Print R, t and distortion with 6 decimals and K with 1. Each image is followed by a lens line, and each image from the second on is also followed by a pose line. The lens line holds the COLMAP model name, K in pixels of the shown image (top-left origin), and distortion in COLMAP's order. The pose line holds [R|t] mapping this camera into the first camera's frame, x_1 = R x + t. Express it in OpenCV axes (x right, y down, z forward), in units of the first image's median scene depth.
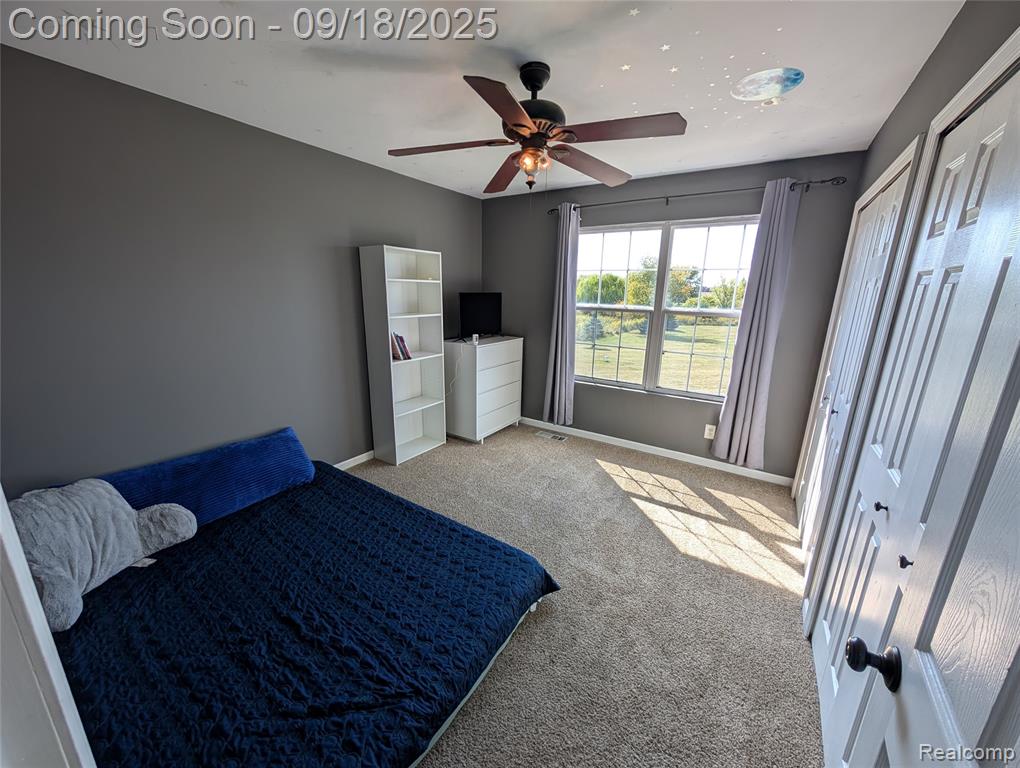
lens RADIAL K [[385.7, 0, 508.6], [0, 385.7, 387.1], [0, 0, 1]] dist [-0.000392, 0.000181]
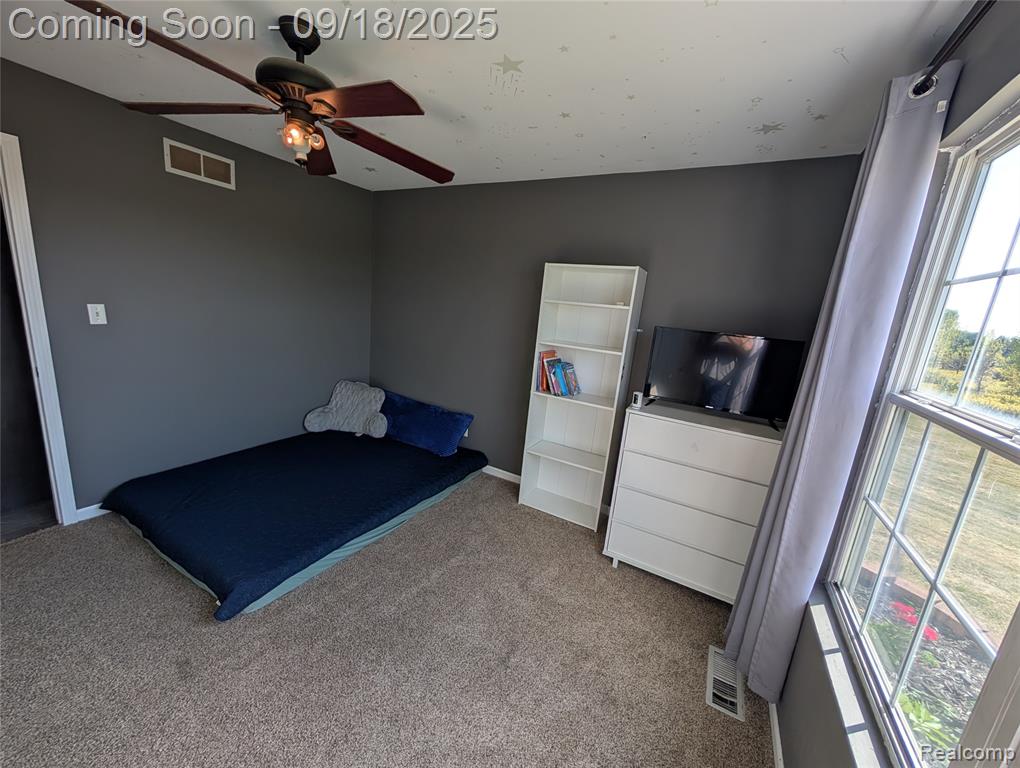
lens RADIAL K [[385.7, 0, 508.6], [0, 385.7, 387.1], [0, 0, 1]] dist [-0.000392, 0.000181]
pose [[0.073811, 0.195754, -0.977871, 0.636621], [-0.337209, 0.927690, 0.160256, -0.218831], [0.938532, 0.317918, 0.134484, 0.921347]]
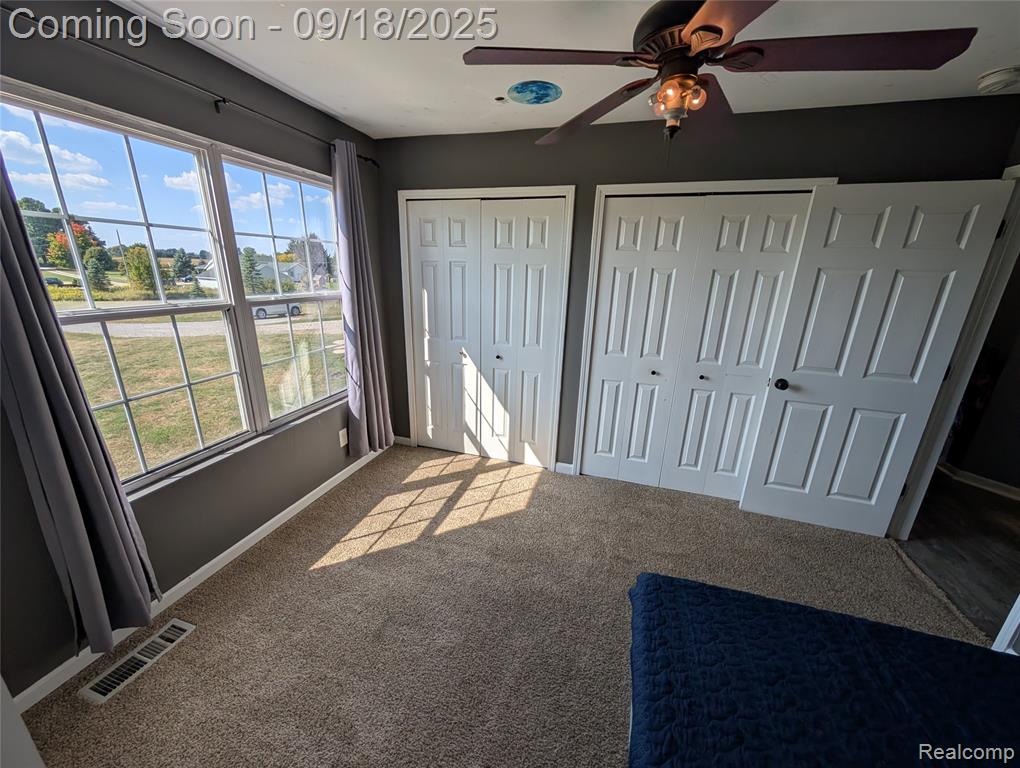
lens RADIAL K [[385.7, 0, 508.6], [0, 385.7, 387.1], [0, 0, 1]] dist [-0.000392, 0.000181]
pose [[-0.285800, -0.307739, 0.907533, -0.373592], [0.206904, 0.904881, 0.371997, -0.266594], [-0.935687, 0.294088, -0.194943, 0.945207]]
